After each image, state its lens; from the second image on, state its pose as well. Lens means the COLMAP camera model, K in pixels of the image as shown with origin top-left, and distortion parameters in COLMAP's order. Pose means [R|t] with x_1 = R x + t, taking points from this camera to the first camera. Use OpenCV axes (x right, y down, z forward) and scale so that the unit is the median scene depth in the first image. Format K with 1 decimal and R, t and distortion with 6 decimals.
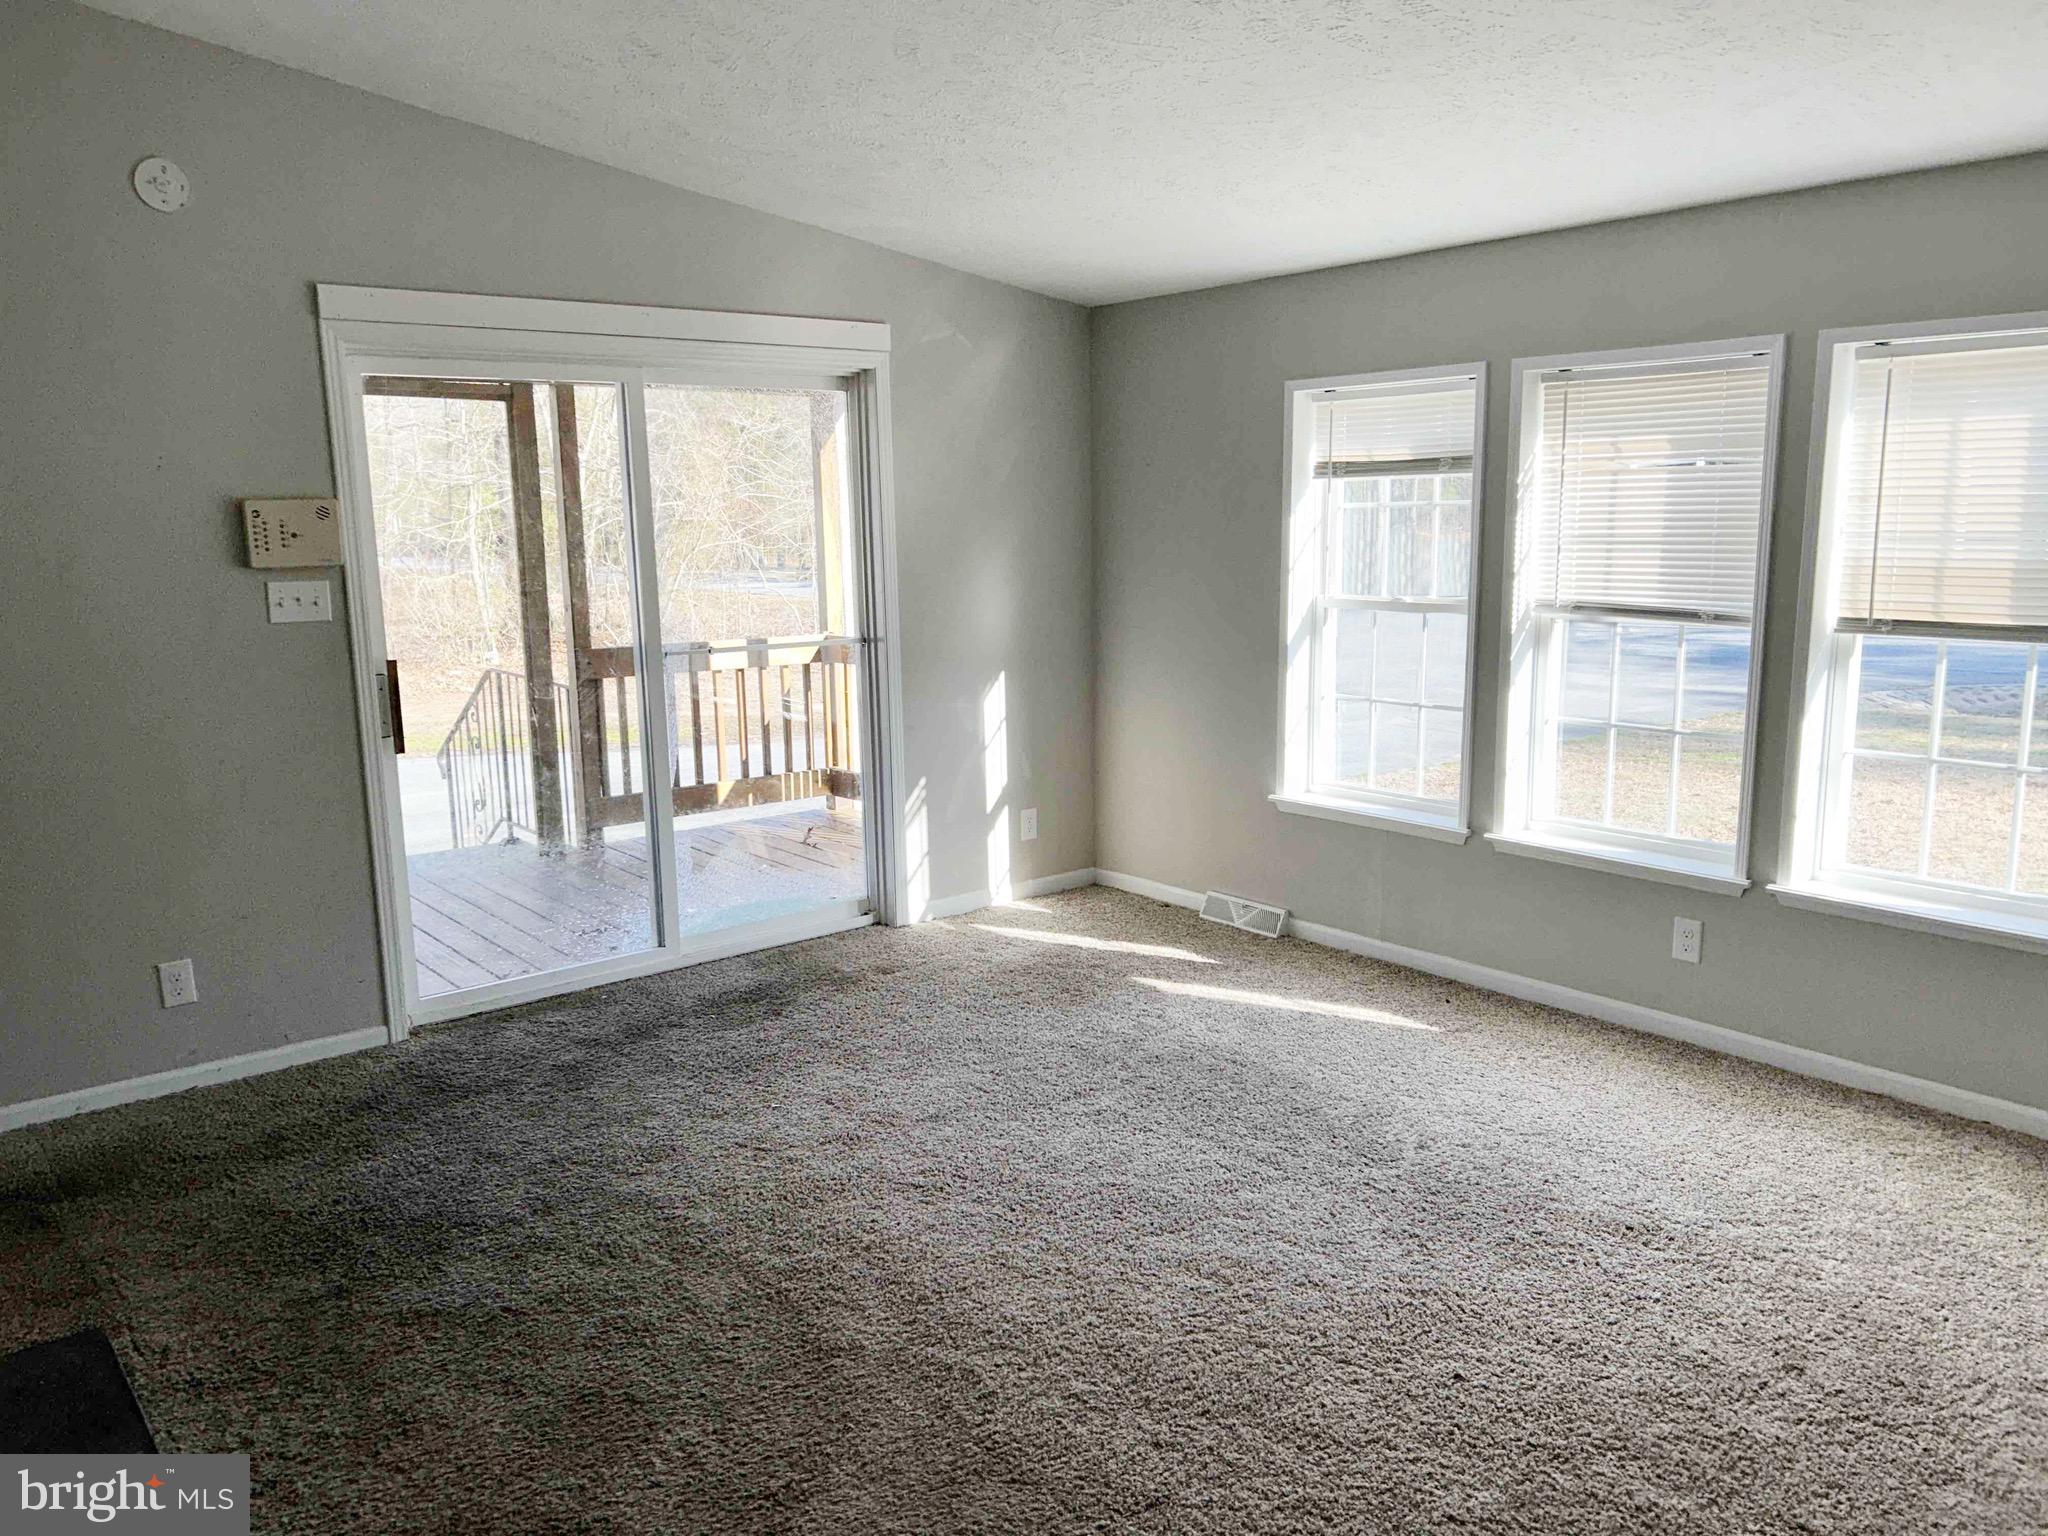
lens RADIAL K [[1567.8, 0, 1037.0], [0, 1567.8, 776.3], [0, 0, 1]] dist [-0.002563, 0.003161]
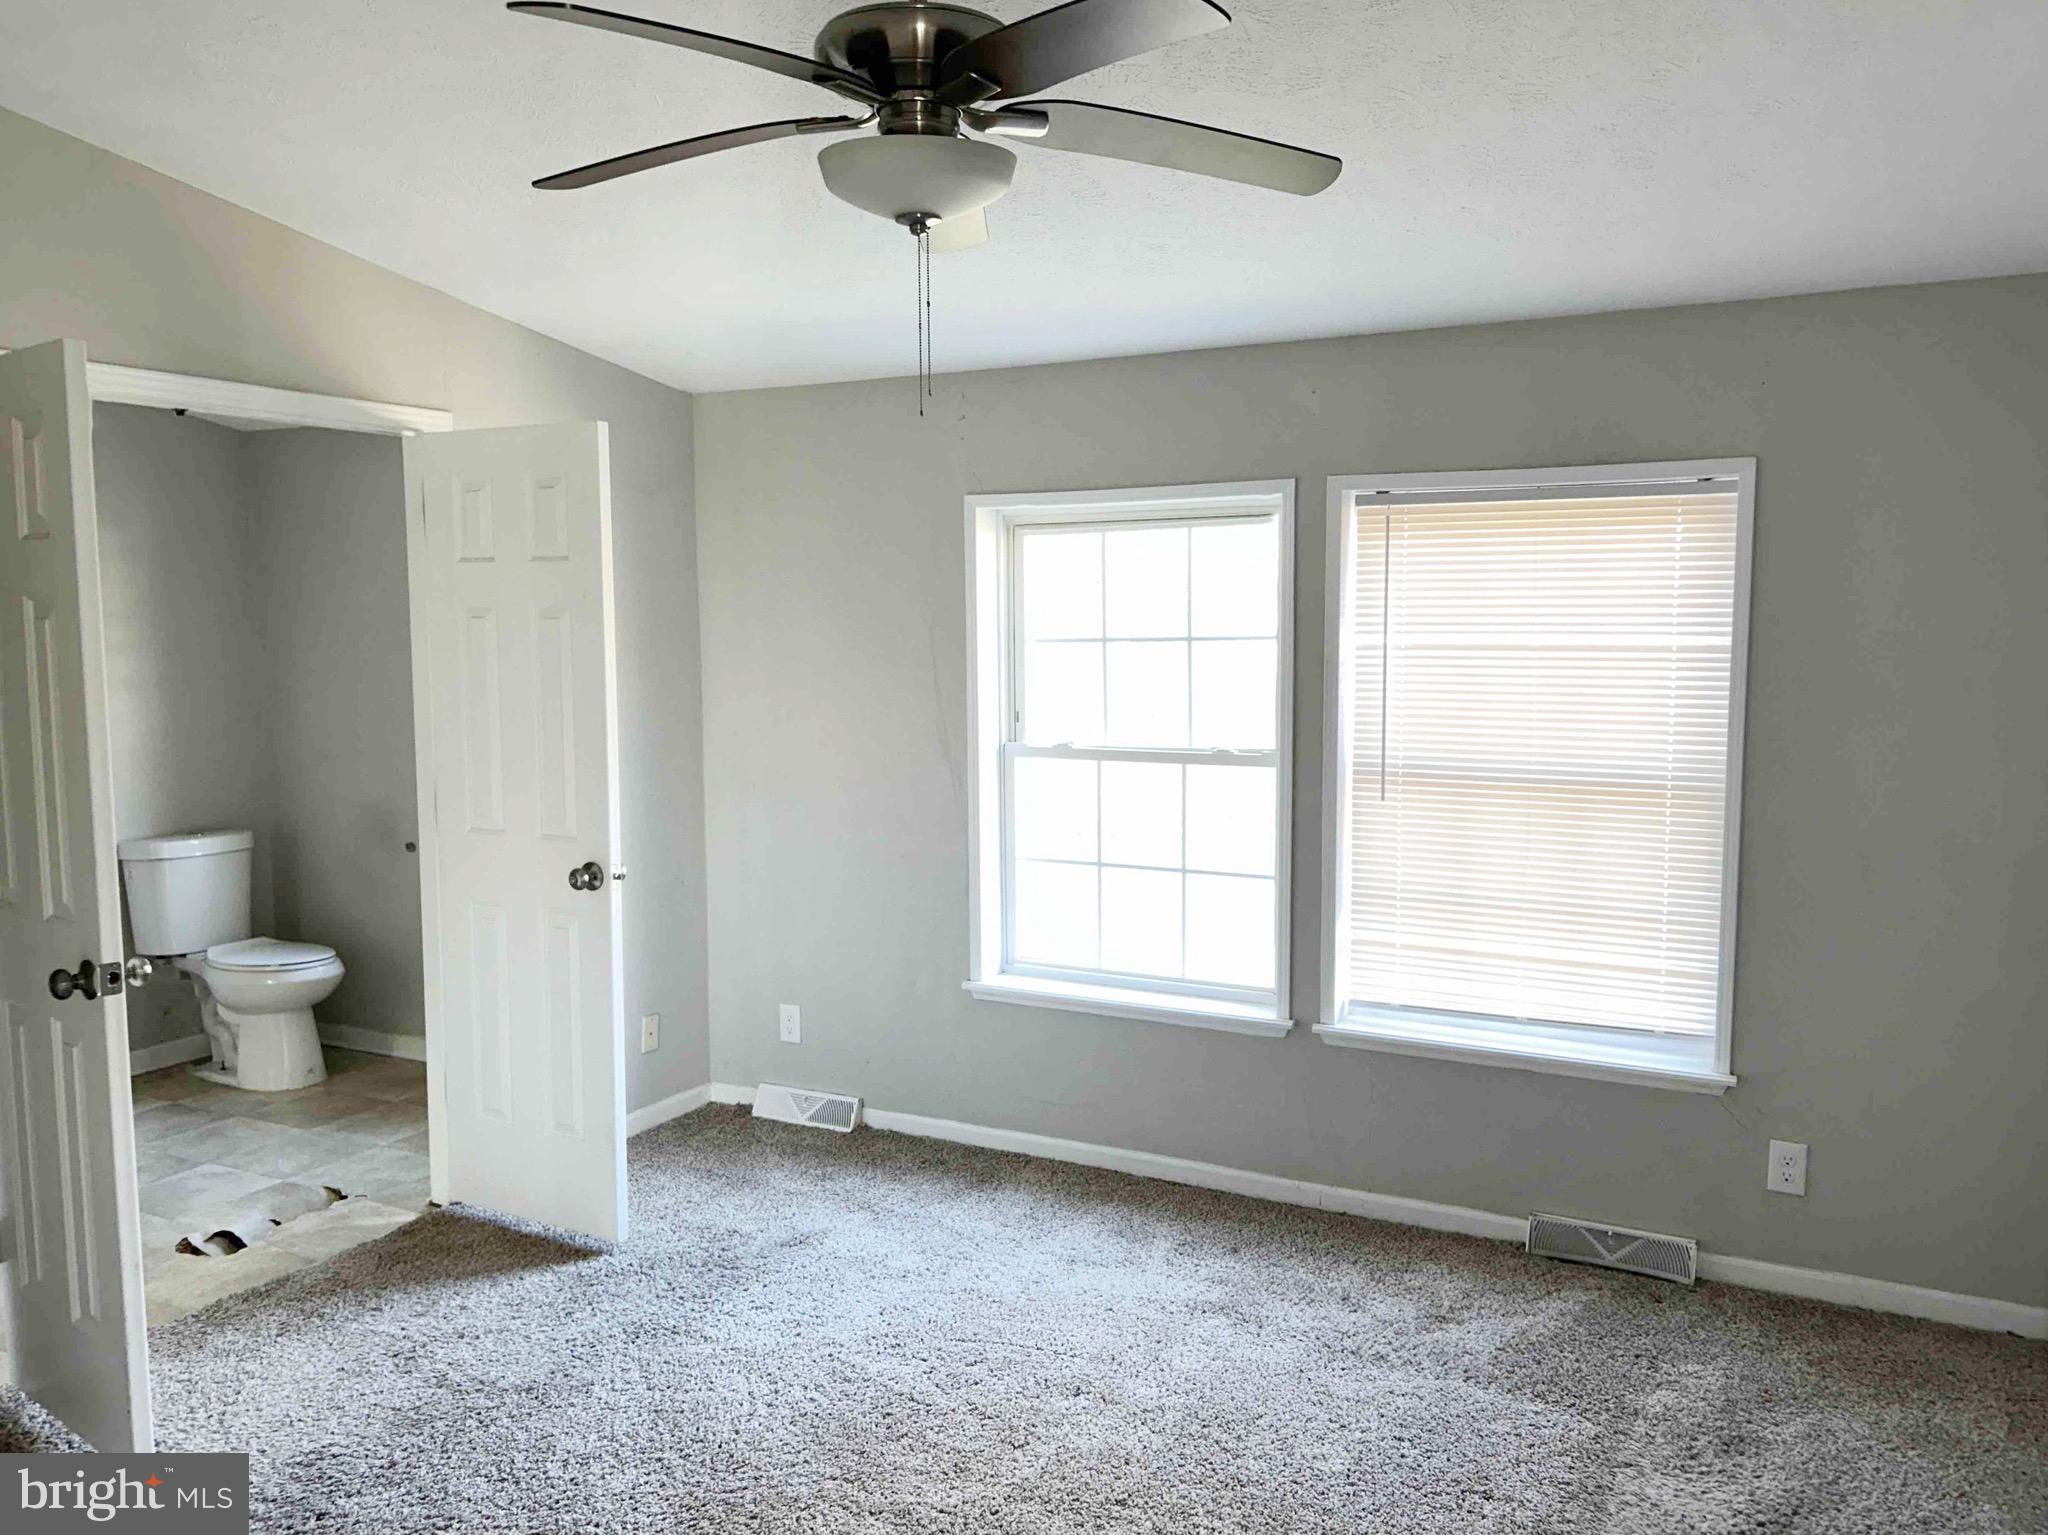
lens RADIAL K [[1567.8, 0, 1015.9], [0, 1567.8, 757.0], [0, 0, 1]] dist [-0.002563, 0.003161]
pose [[0.918011, -0.011215, 0.396397, -0.167739], [0.051058, 0.994623, -0.090104, -0.033603], [-0.393255, 0.102956, 0.913647, 0.235077]]
